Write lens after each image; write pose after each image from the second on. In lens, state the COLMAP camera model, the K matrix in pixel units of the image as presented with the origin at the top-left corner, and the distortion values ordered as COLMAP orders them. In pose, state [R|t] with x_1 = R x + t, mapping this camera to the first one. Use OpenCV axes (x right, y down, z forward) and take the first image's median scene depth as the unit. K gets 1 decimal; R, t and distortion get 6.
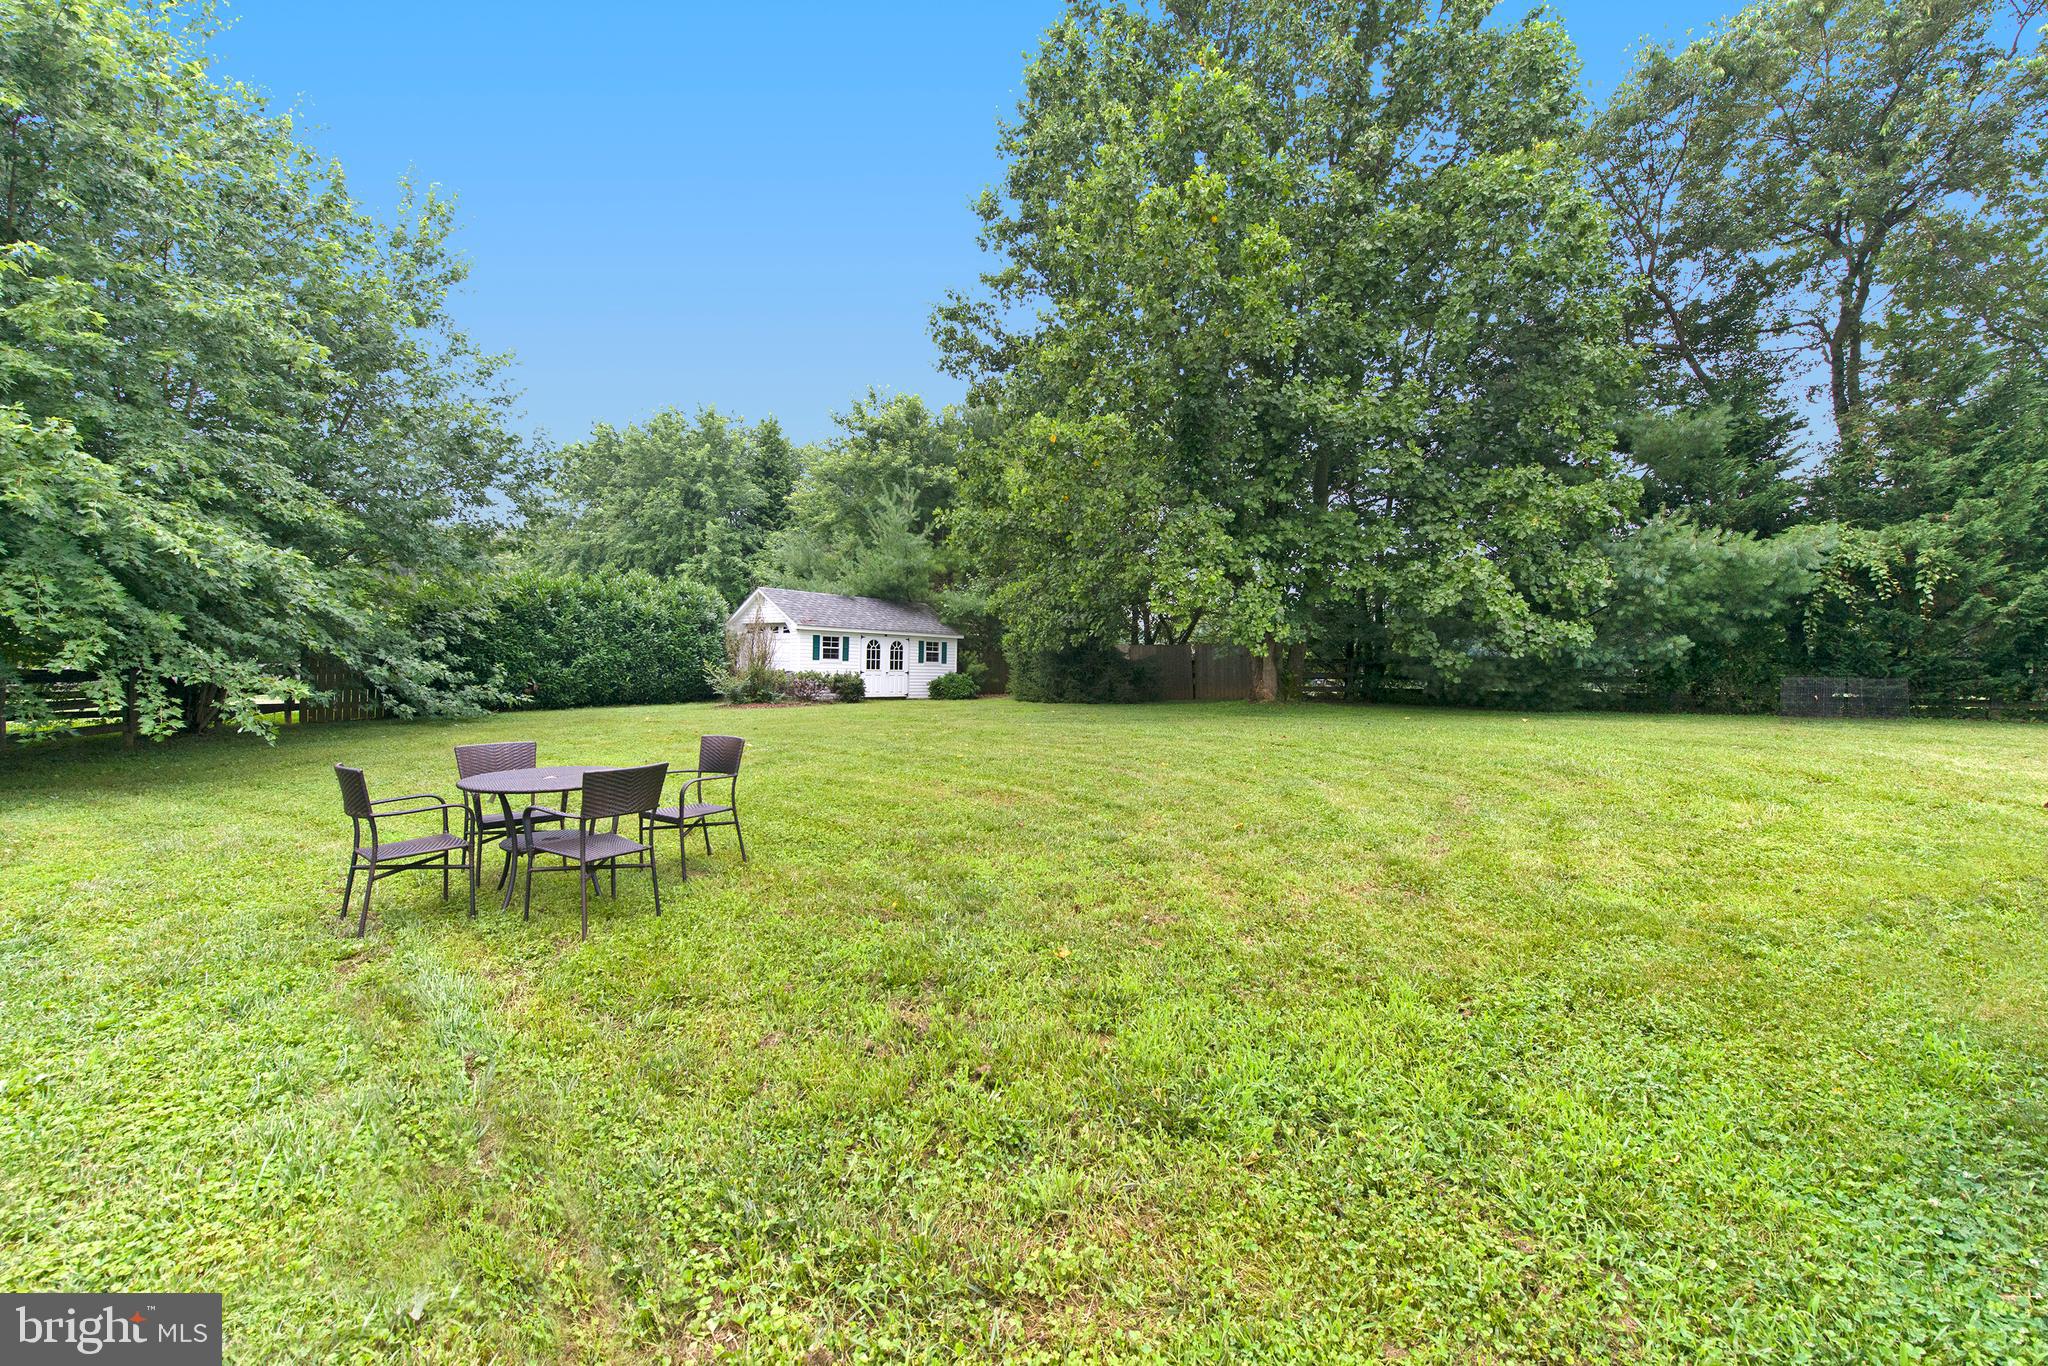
lens RADIAL K [[811.7, 0, 1020.1], [0, 811.7, 664.1], [0, 0, 1]] dist [0.002976, 0.000214]
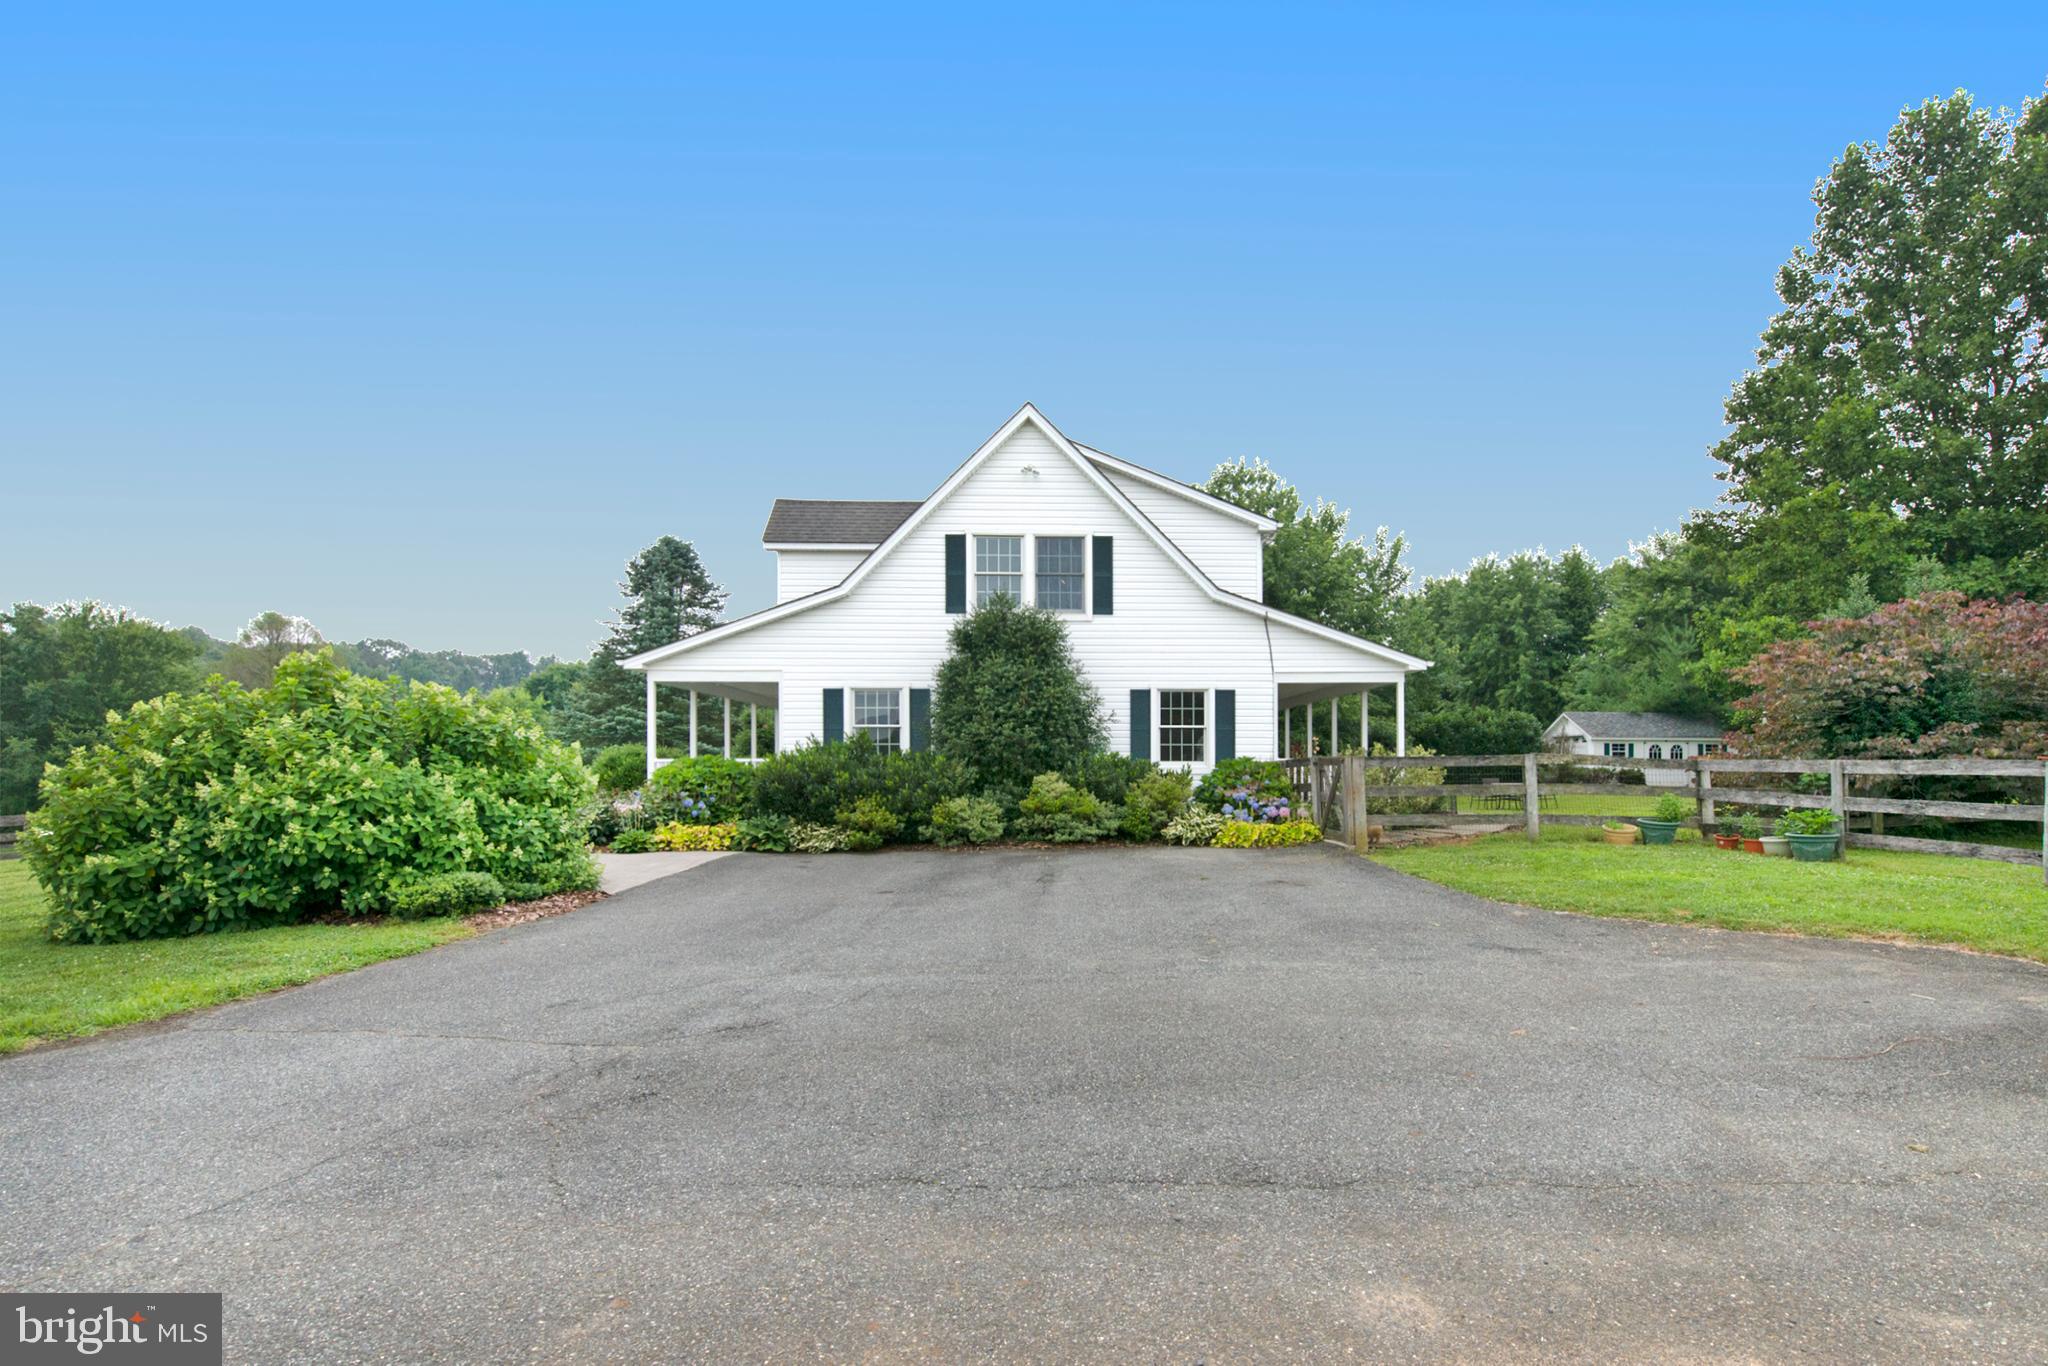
lens RADIAL K [[914.8, 0, 1054.8], [0, 914.8, 769.2], [0, 0, 1]] dist [0.000884, 0.000001]
pose [[0.679569, -0.016071, -0.733436, 0.252702], [0.012168, 0.999869, -0.010635, 0.015469], [0.733511, -0.001697, 0.679675, -0.764919]]
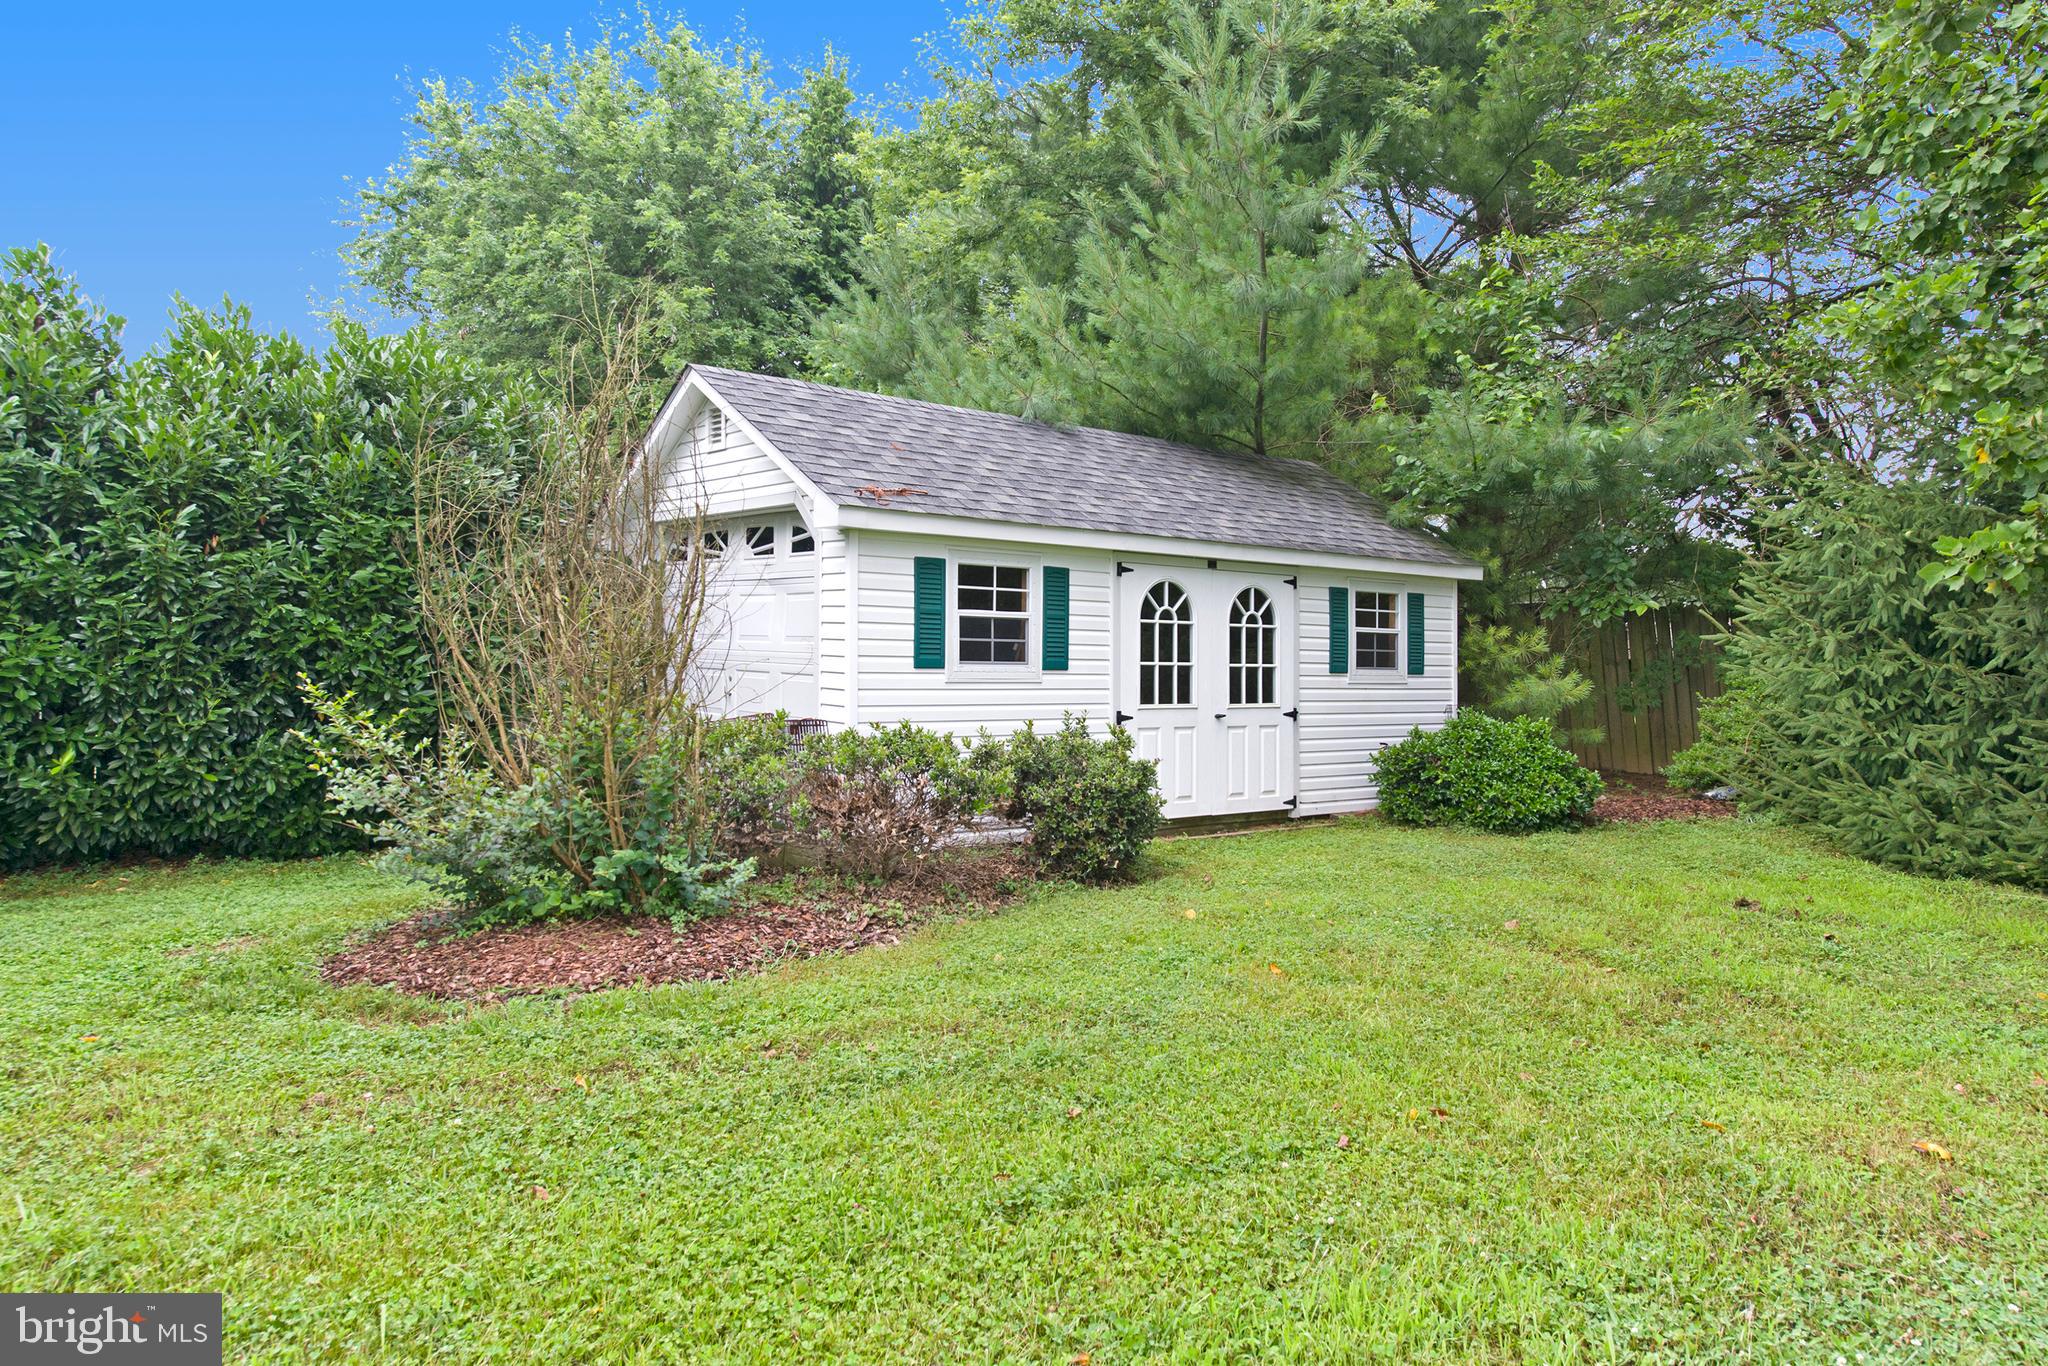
lens RADIAL K [[1419.9, 0, 1023.9], [0, 1419.9, 678.3], [0, 0, 1]] dist [0.037591, -0.000236]
pose [[0.981615, -0.003398, -0.190839, -0.133926], [0.005886, 0.999905, 0.012471, -0.006470], [0.190779, -0.013365, 0.981542, 0.549232]]
